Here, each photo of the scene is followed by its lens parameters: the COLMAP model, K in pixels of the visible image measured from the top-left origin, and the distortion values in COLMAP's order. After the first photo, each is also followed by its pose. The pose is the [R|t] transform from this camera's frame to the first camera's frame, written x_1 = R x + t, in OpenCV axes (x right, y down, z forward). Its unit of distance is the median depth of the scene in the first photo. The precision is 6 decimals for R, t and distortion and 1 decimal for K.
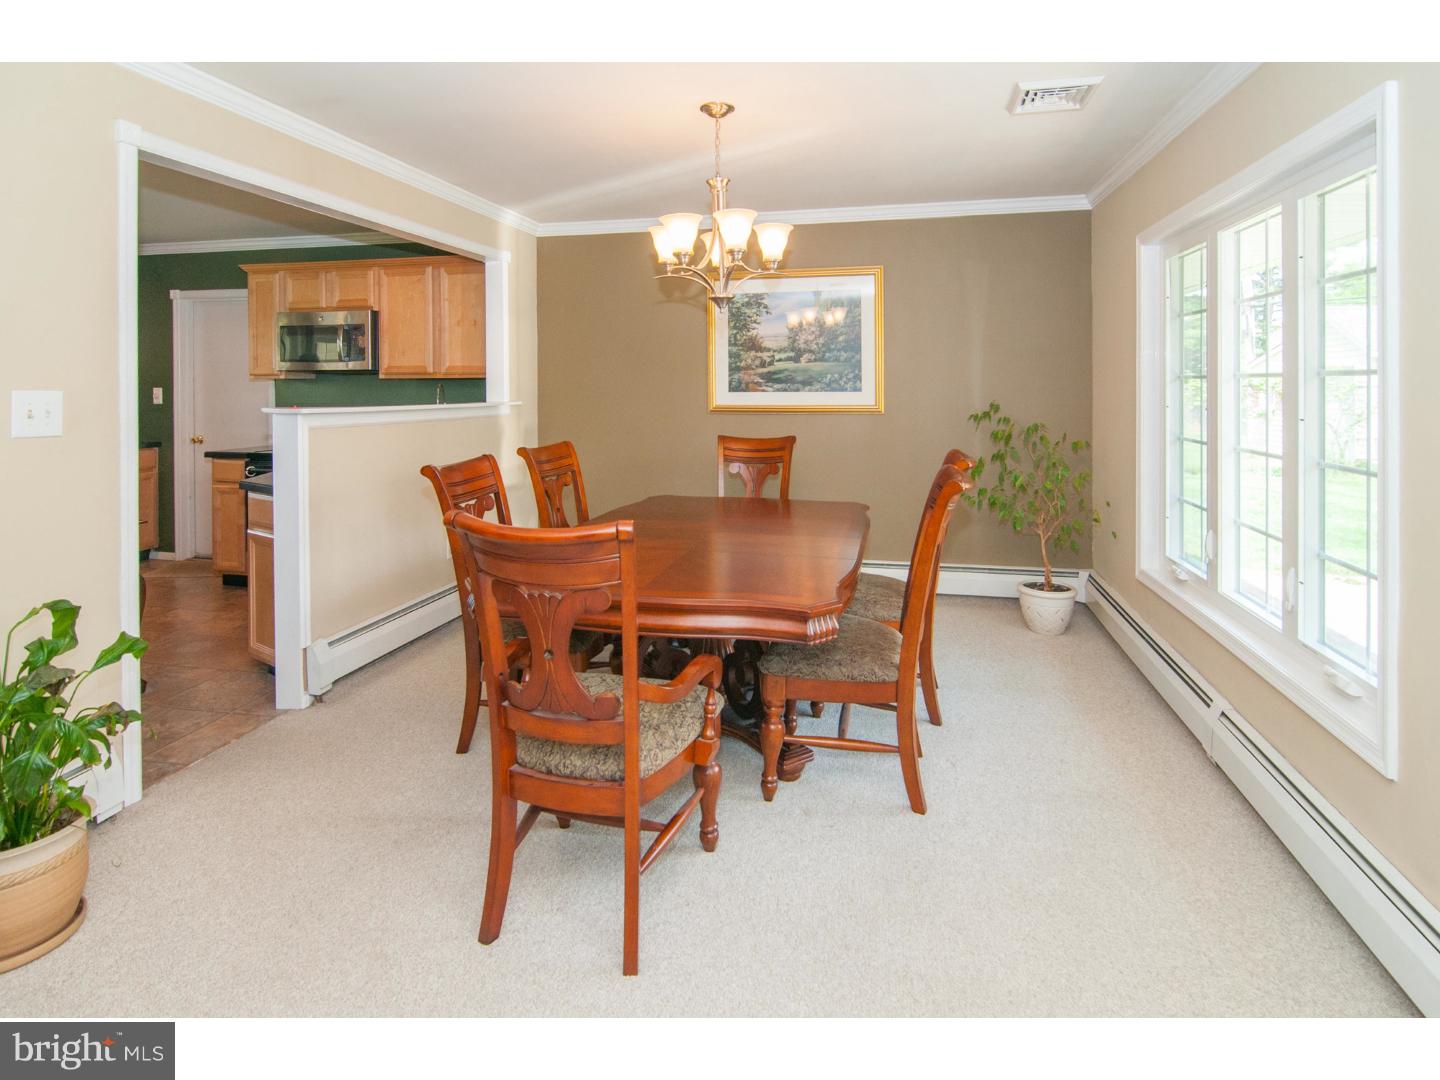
lens RADIAL K [[779.5, 0, 722.9], [0, 779.5, 392.7], [0, 0, 1]] dist [-0.000478, -0.000466]
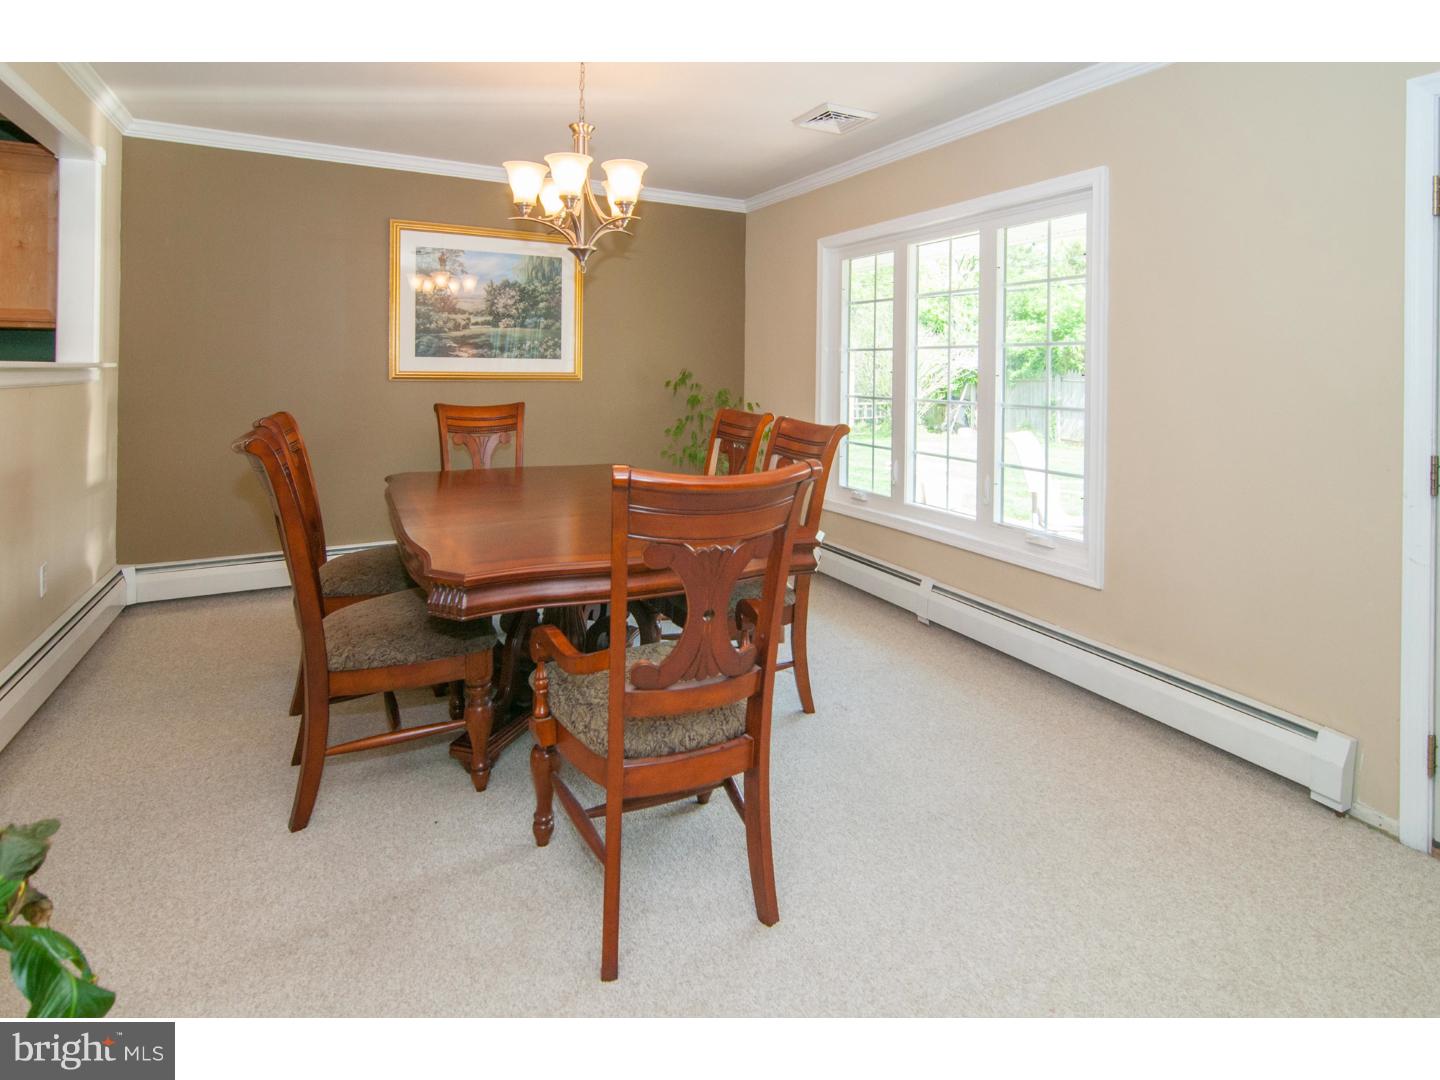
lens RADIAL K [[753.7, 0, 727.8], [0, 753.7, 380.2], [0, 0, 1]] dist [0.001983, -0.000879]
pose [[0.756941, 0.005056, 0.653464, -0.295719], [-0.009874, 0.999944, 0.003701, 0.020171], [-0.653409, -0.009254, 0.756948, 0.118053]]
